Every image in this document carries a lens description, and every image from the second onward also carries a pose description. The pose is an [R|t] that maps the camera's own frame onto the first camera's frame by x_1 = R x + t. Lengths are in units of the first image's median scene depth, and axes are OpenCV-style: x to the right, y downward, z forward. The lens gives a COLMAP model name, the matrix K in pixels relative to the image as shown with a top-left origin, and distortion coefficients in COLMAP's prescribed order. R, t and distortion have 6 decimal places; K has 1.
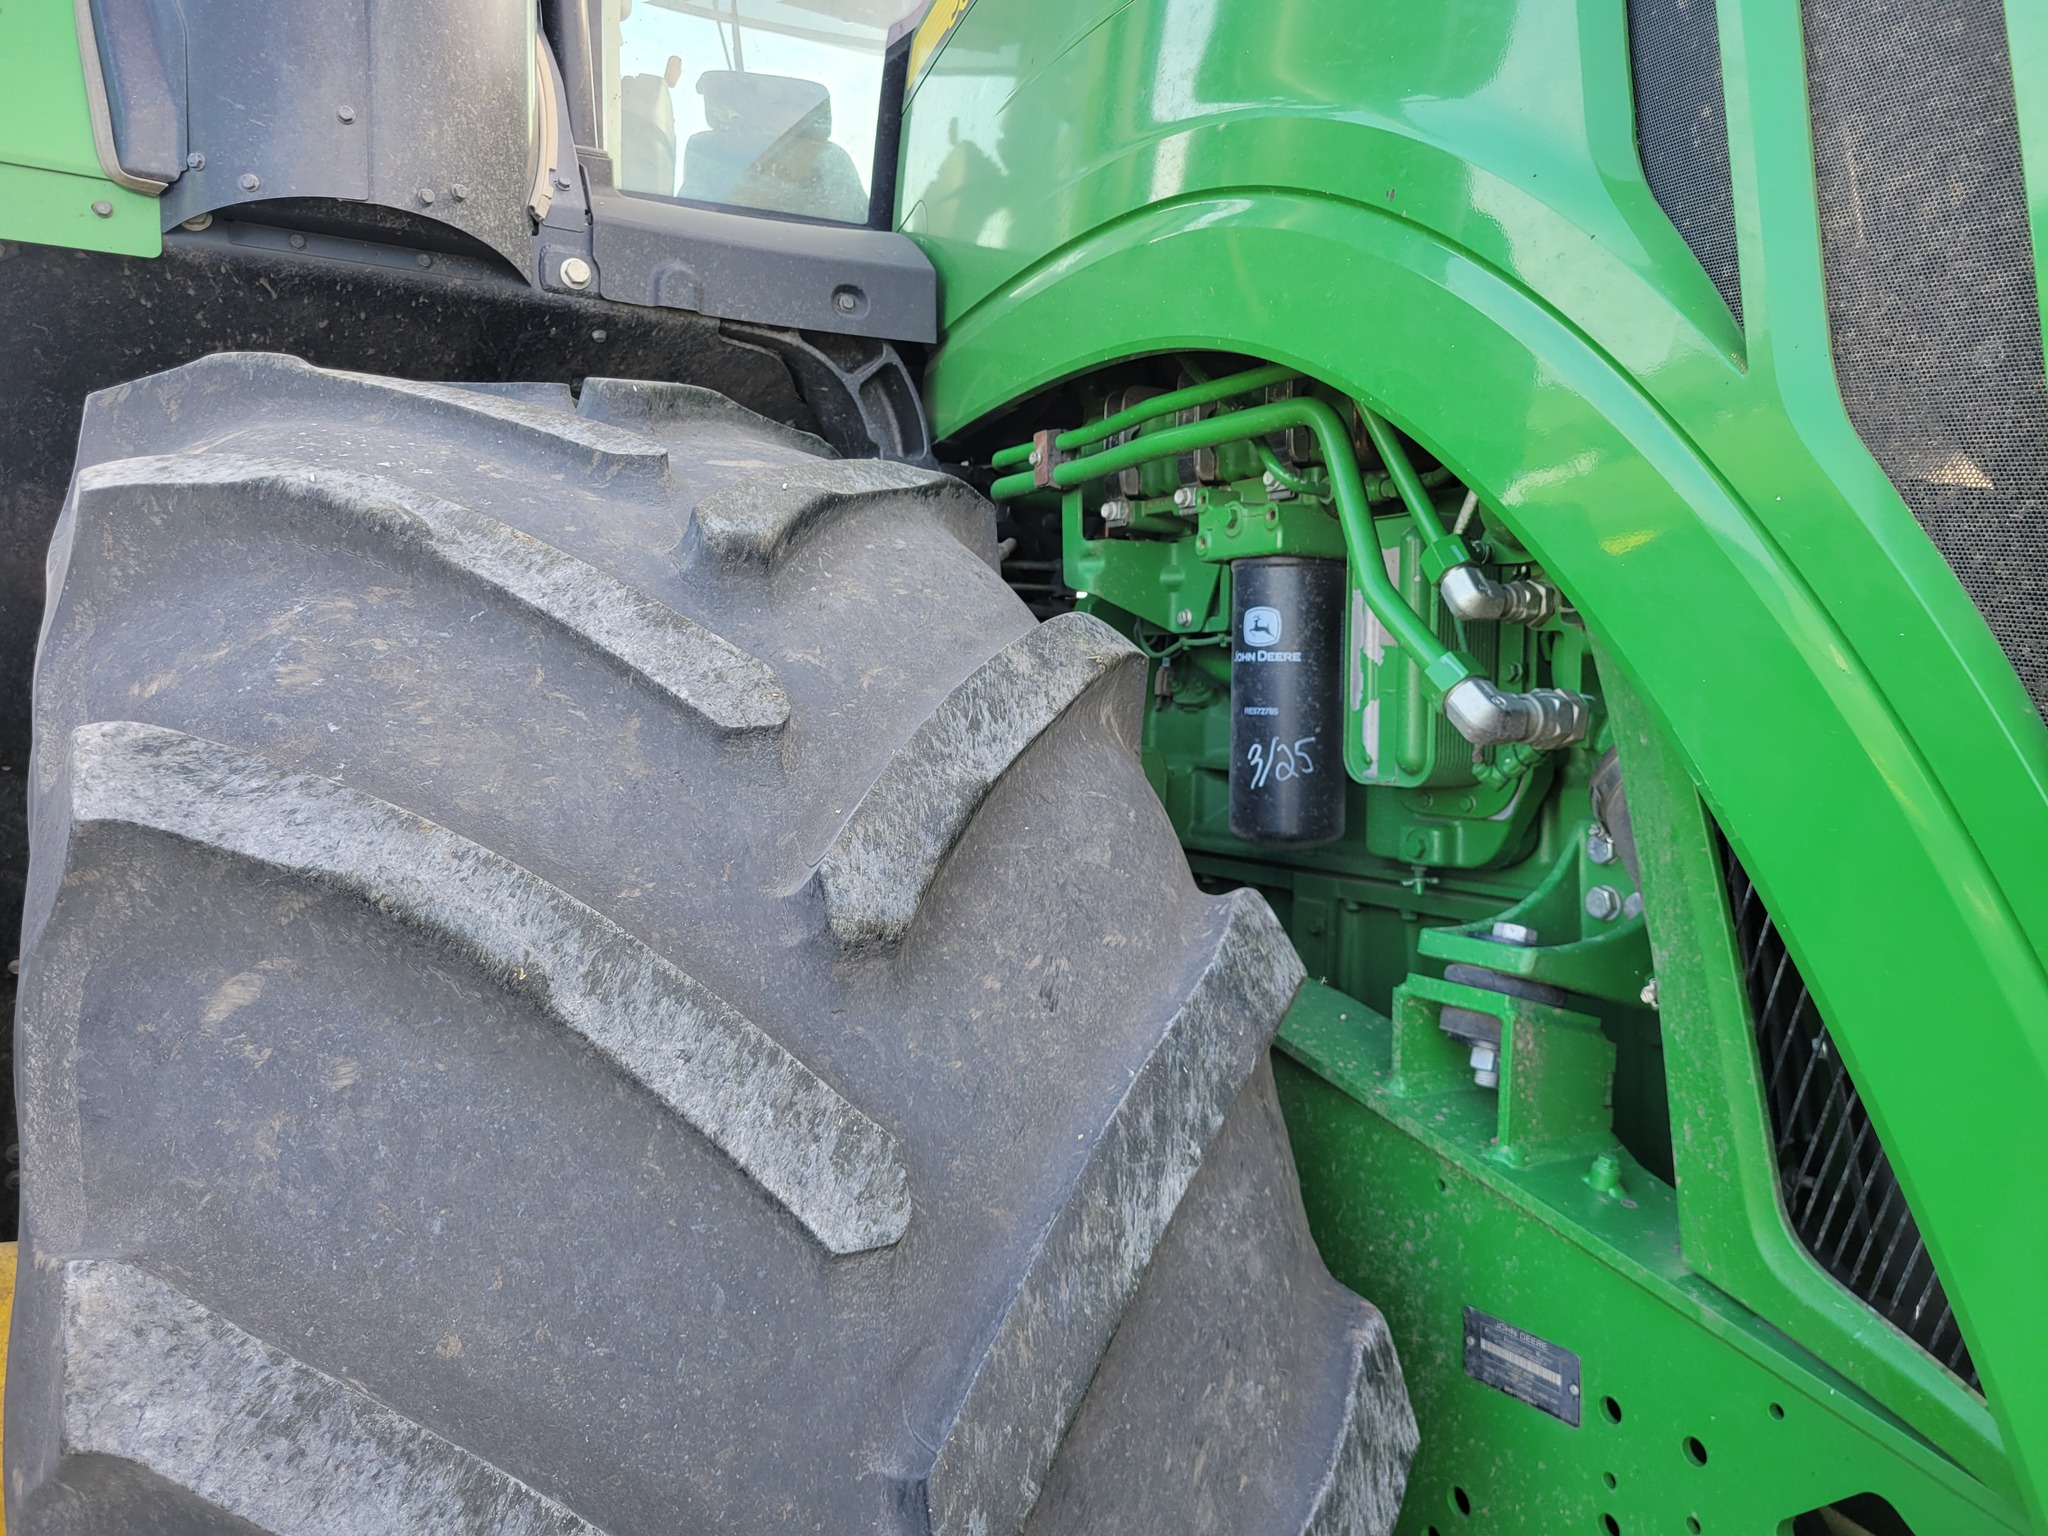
lens RADIAL K [[1614.5, 0, 1024.0], [0, 1614.5, 768.0], [0, 0, 1]] dist [0.084392, -0.054487]
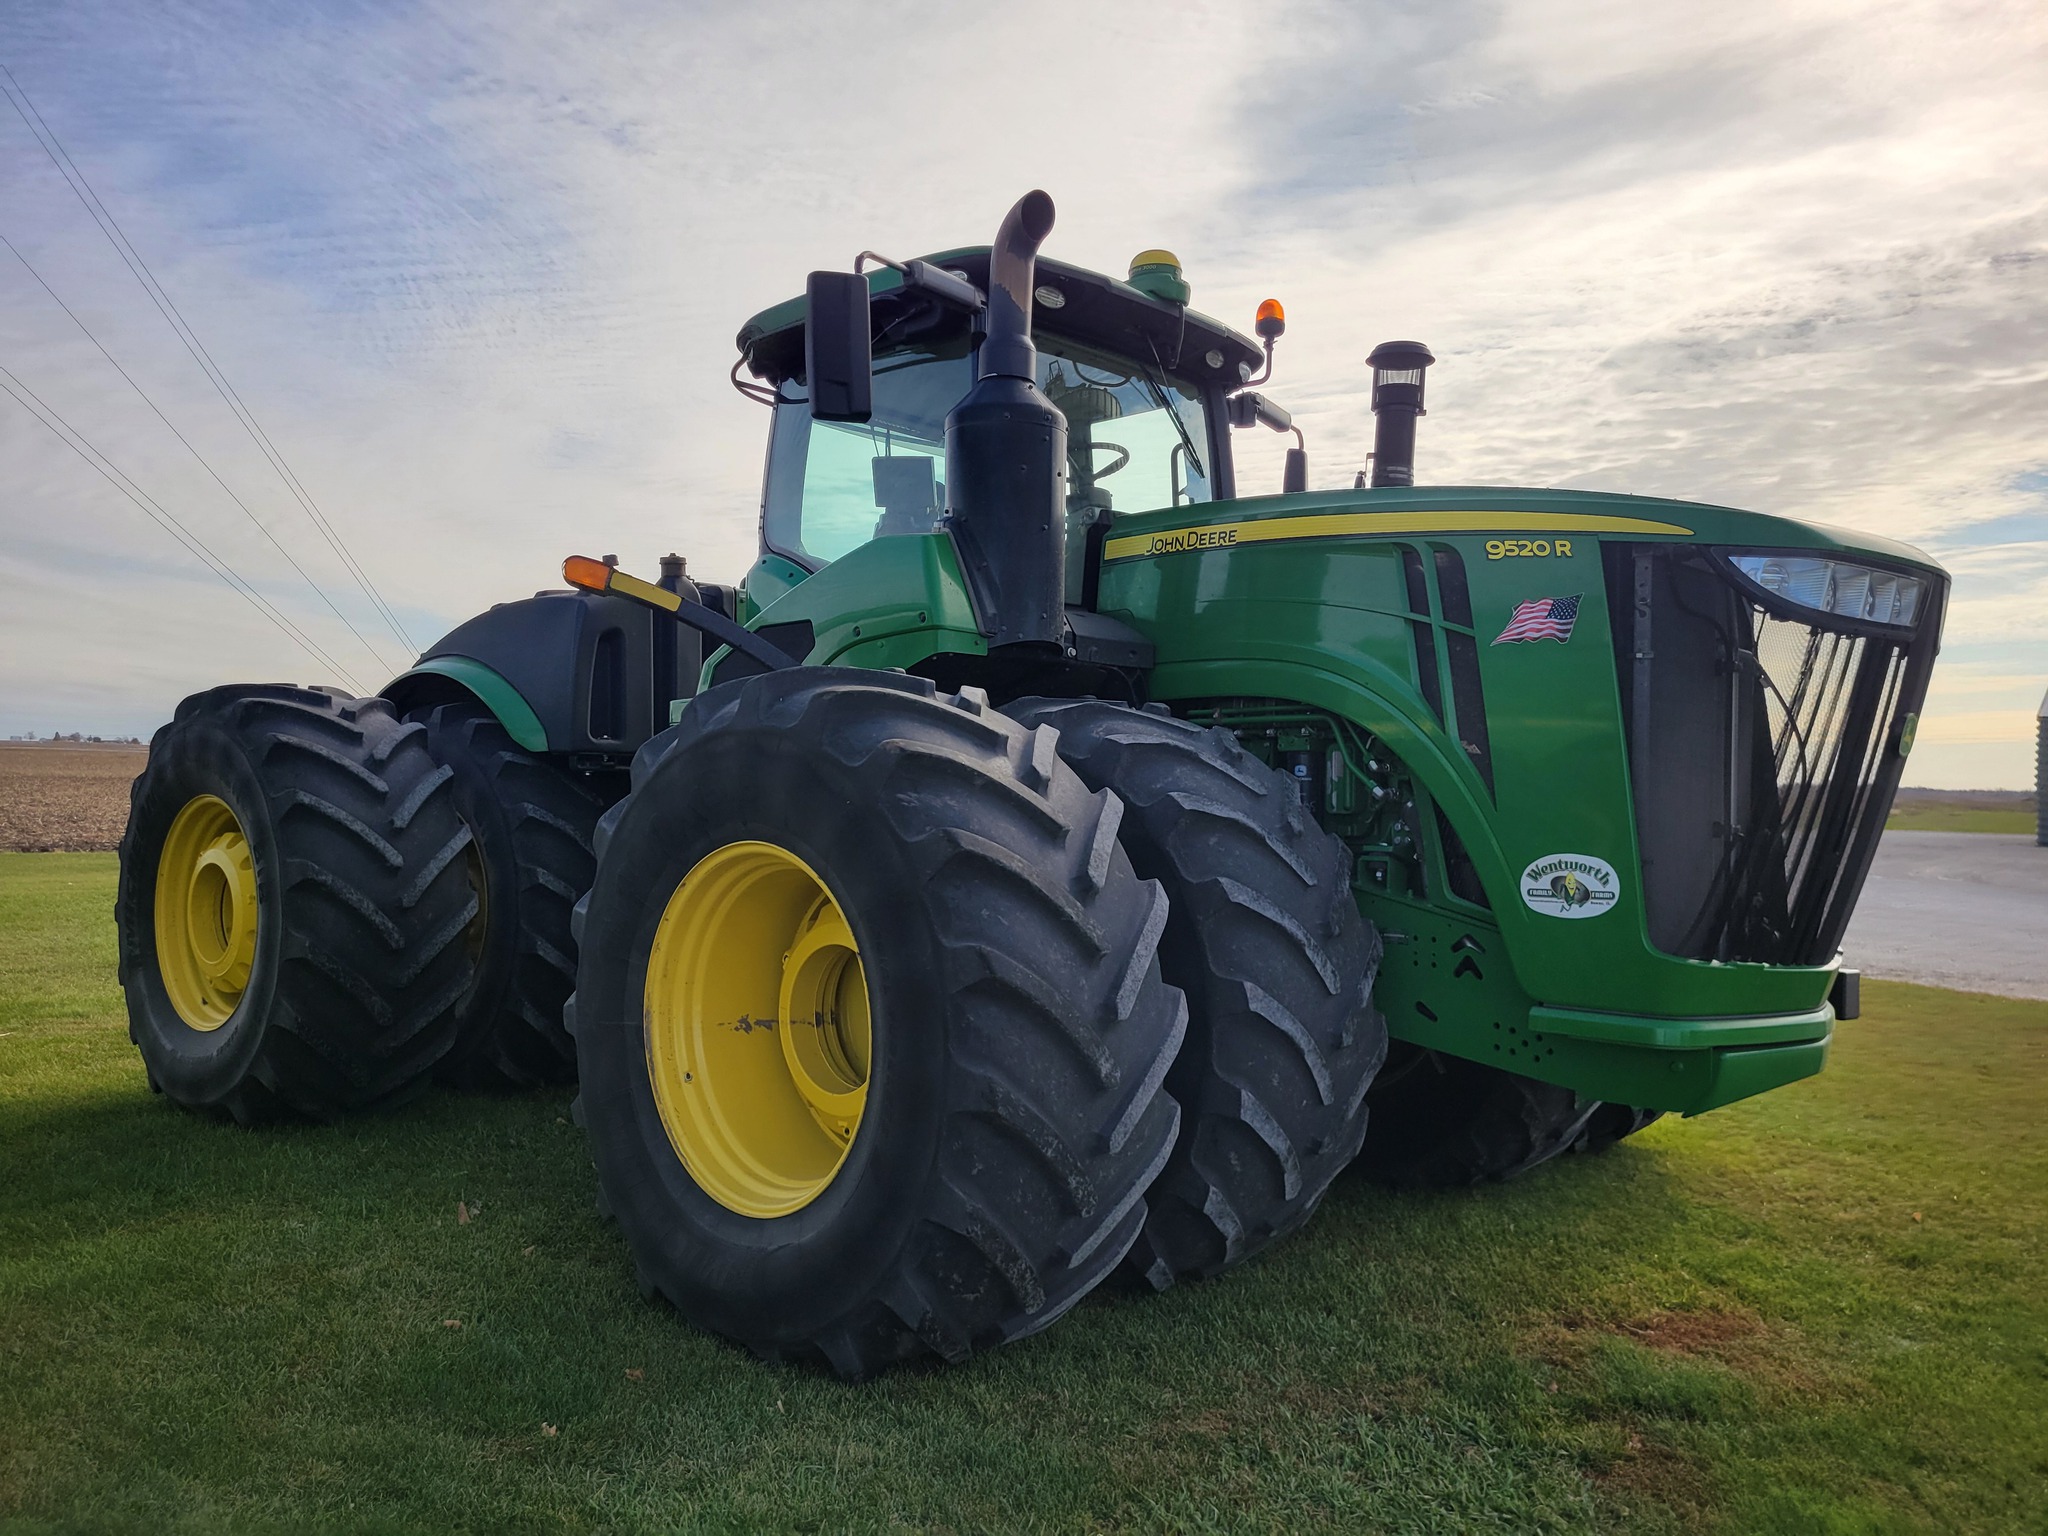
lens RADIAL K [[1614.5, 0, 1024.0], [0, 1614.5, 768.0], [0, 0, 1]] dist [0.084392, -0.054487]
pose [[0.964036, 0.012482, 0.265479, -1.767959], [0.002496, 0.998427, -0.056008, 0.135275], [-0.265761, 0.054656, 0.962488, -2.900661]]
